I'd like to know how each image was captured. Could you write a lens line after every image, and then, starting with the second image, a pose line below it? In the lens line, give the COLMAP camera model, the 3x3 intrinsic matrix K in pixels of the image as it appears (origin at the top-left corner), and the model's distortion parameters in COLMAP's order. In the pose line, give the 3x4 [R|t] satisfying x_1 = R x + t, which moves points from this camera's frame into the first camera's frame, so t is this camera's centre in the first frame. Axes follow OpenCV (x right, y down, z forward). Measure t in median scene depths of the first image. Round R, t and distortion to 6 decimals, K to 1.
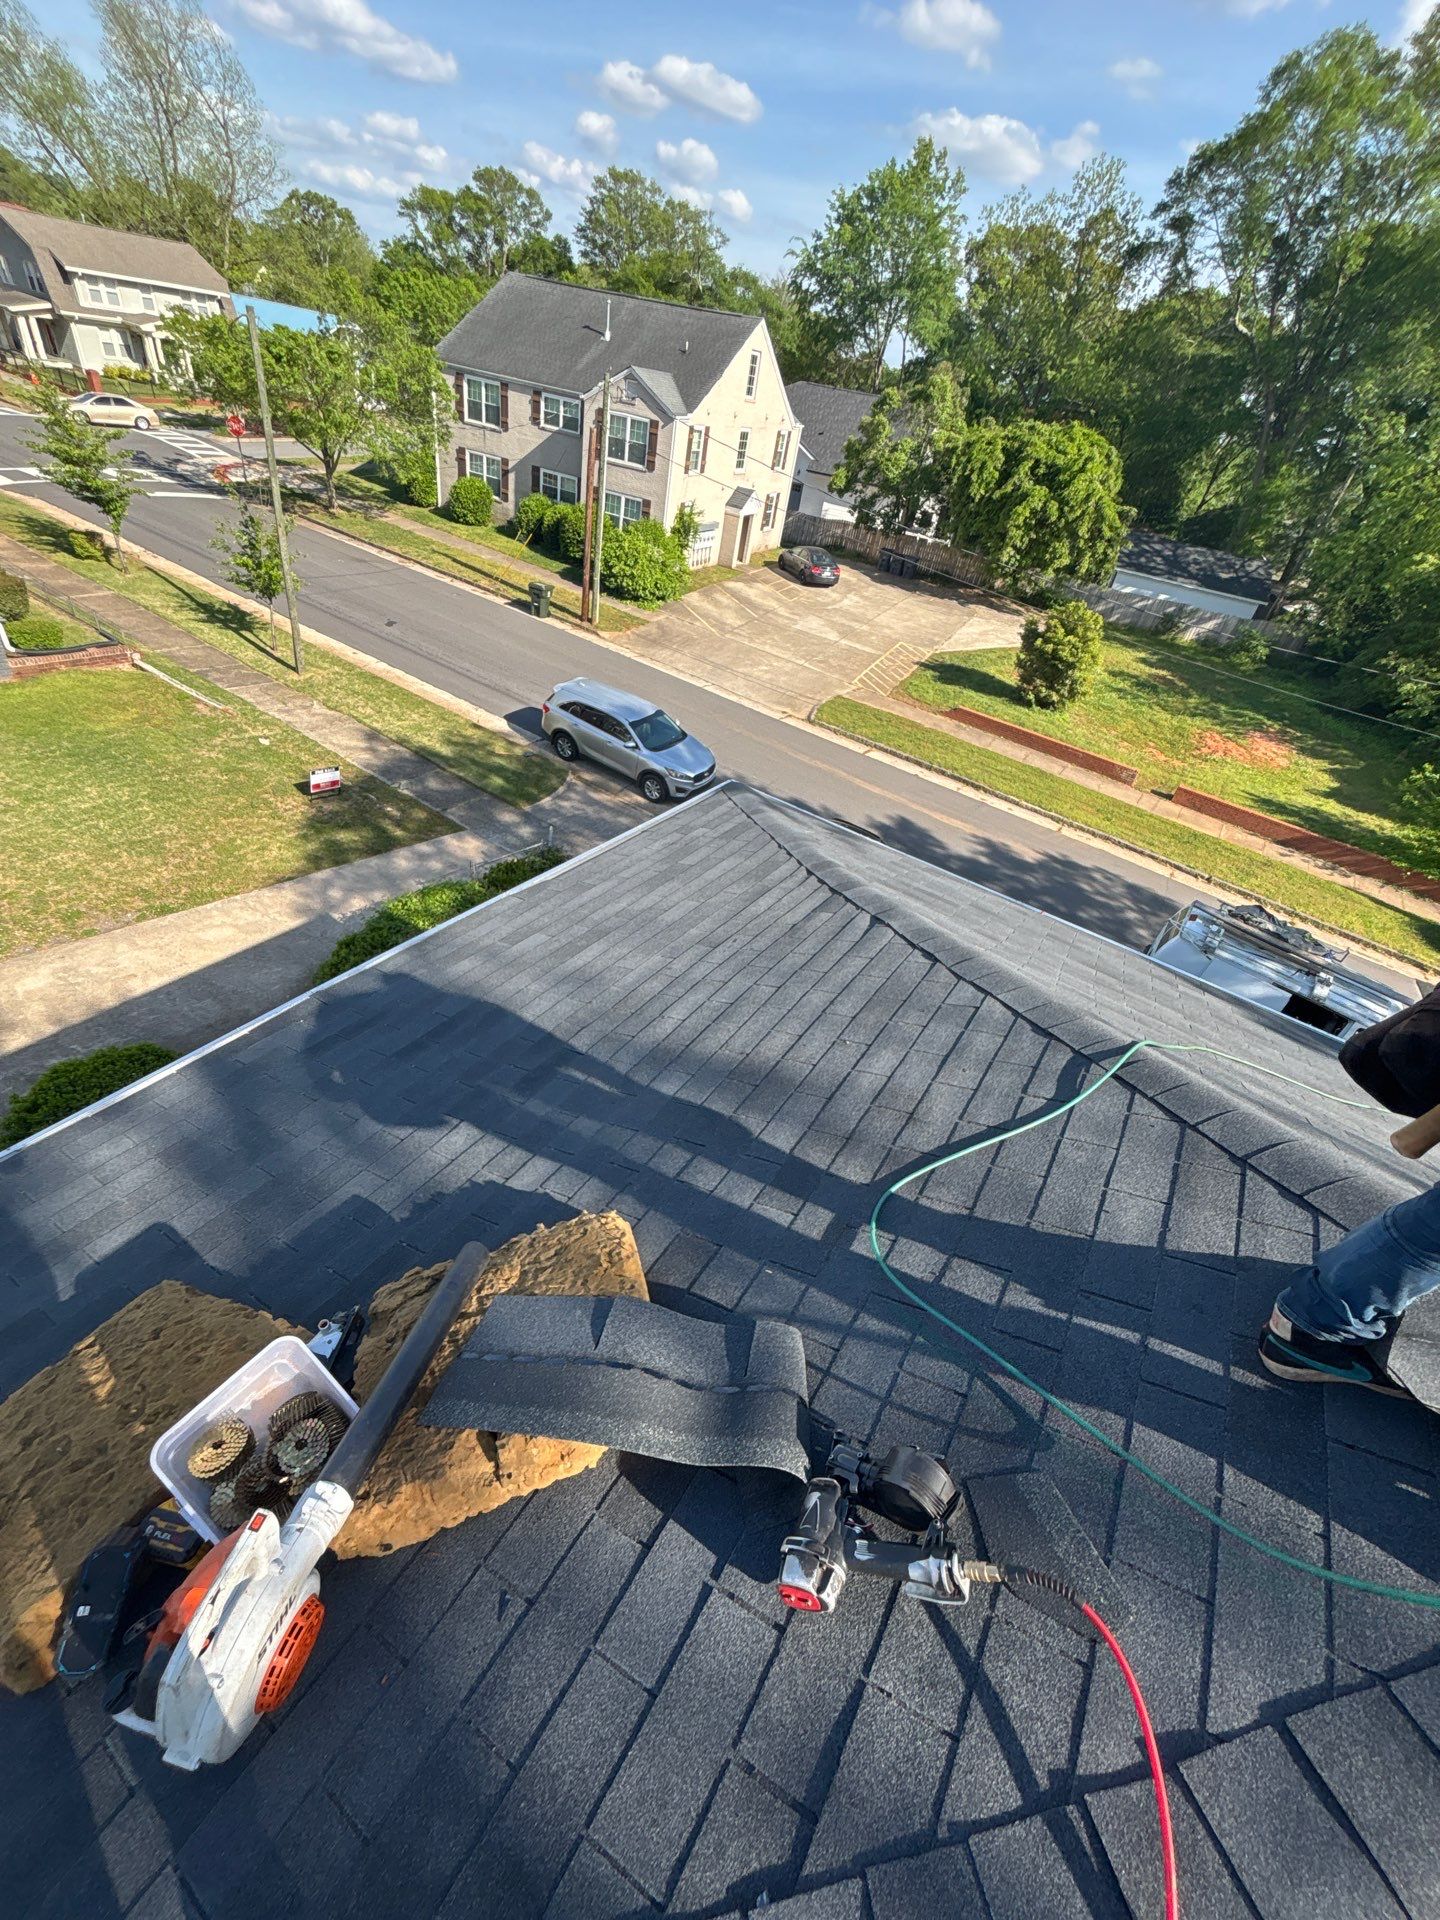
lens RADIAL K [[763.8, 0, 724.2], [0, 763.8, 958.4], [0, 0, 1]] dist [0.001179, 0.000703]
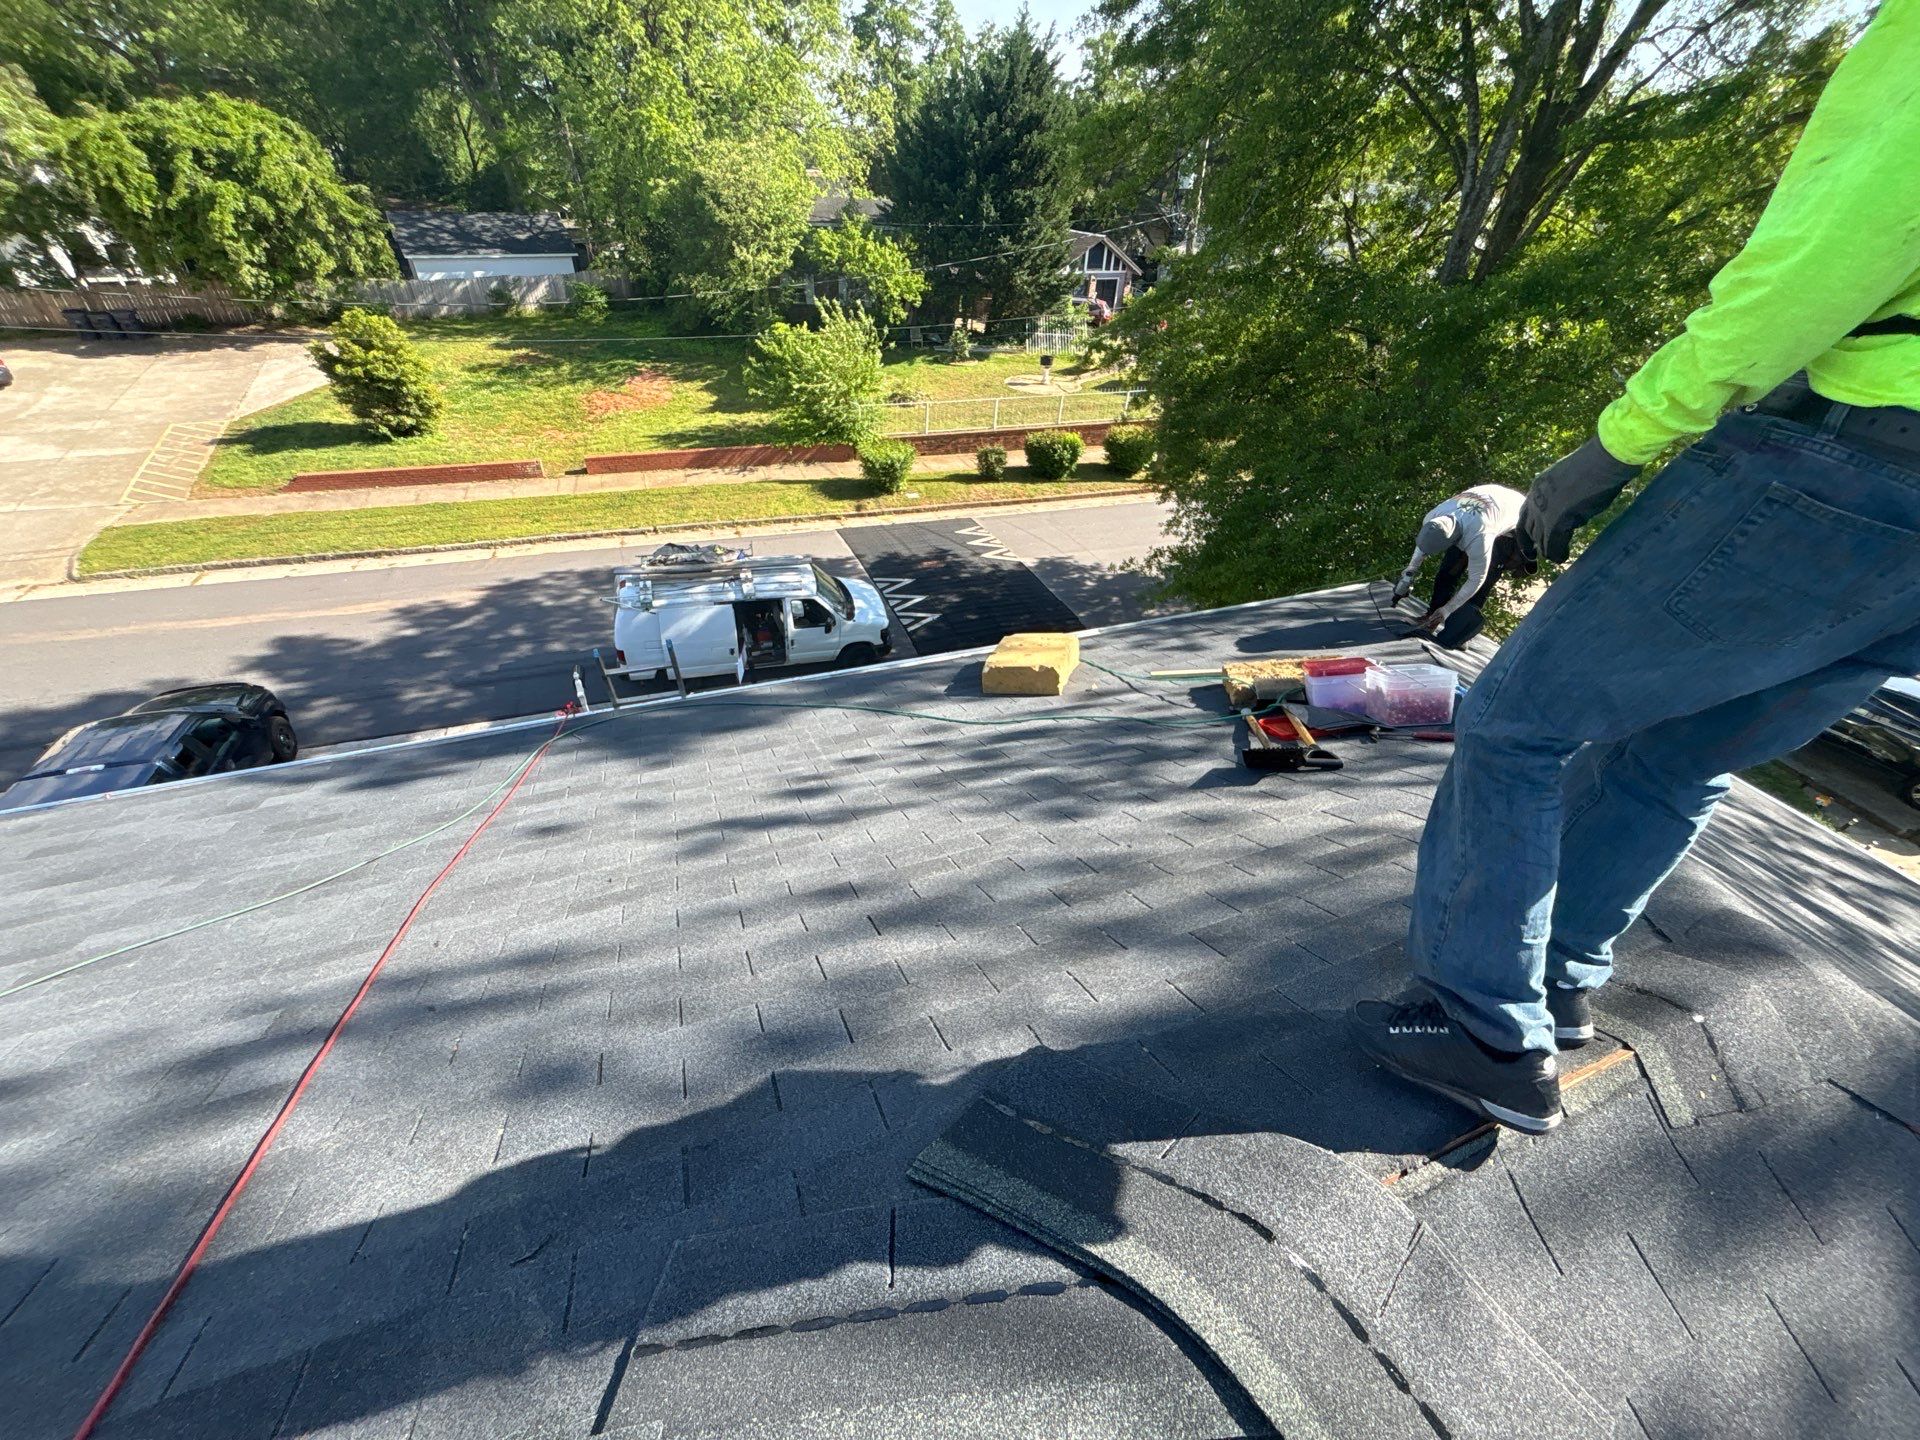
lens RADIAL K [[764.0, 0, 948.9], [0, 764.0, 722.5], [0, 0, 1]] dist [0.002085, -0.000016]
pose [[0.590441, -0.586363, 0.554580, 0.101713], [0.535885, 0.798638, 0.273871, 0.023363], [-0.603496, 0.135487, 0.785771, -0.010135]]
